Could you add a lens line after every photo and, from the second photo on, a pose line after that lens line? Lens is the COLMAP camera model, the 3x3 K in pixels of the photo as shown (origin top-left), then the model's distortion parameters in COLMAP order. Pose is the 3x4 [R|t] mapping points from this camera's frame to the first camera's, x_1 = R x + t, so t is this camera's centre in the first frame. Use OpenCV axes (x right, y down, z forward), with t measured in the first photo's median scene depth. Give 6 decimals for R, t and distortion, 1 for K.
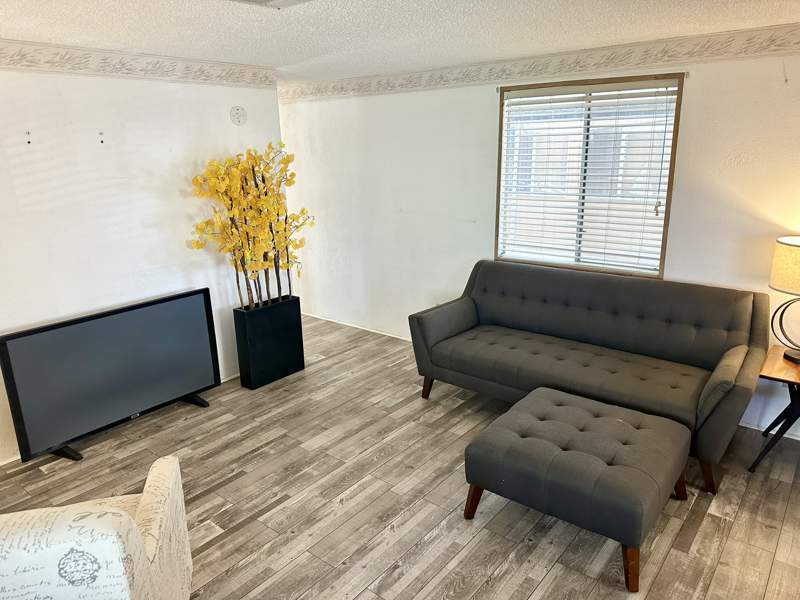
lens RADIAL K [[570.9, 0, 402.3], [0, 570.9, 301.9], [0, 0, 1]] dist [0.025054, -0.022971]
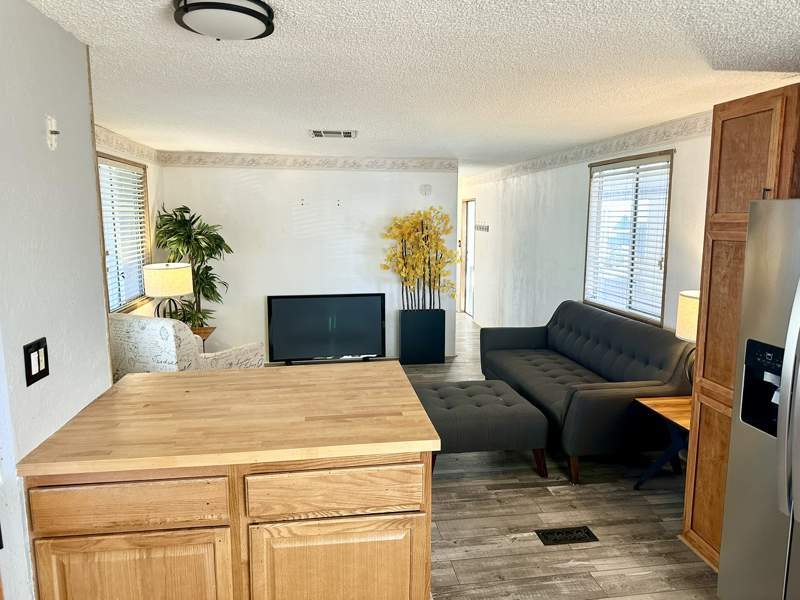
lens RADIAL K [[570.9, 0, 397.4], [0, 570.9, 298.9], [0, 0, 1]] dist [0.025054, -0.022971]
pose [[0.731390, 0.114476, -0.672282, 0.772952], [-0.192140, 0.980465, -0.042081, 0.050981], [0.654332, 0.159950, 0.739098, -0.161936]]
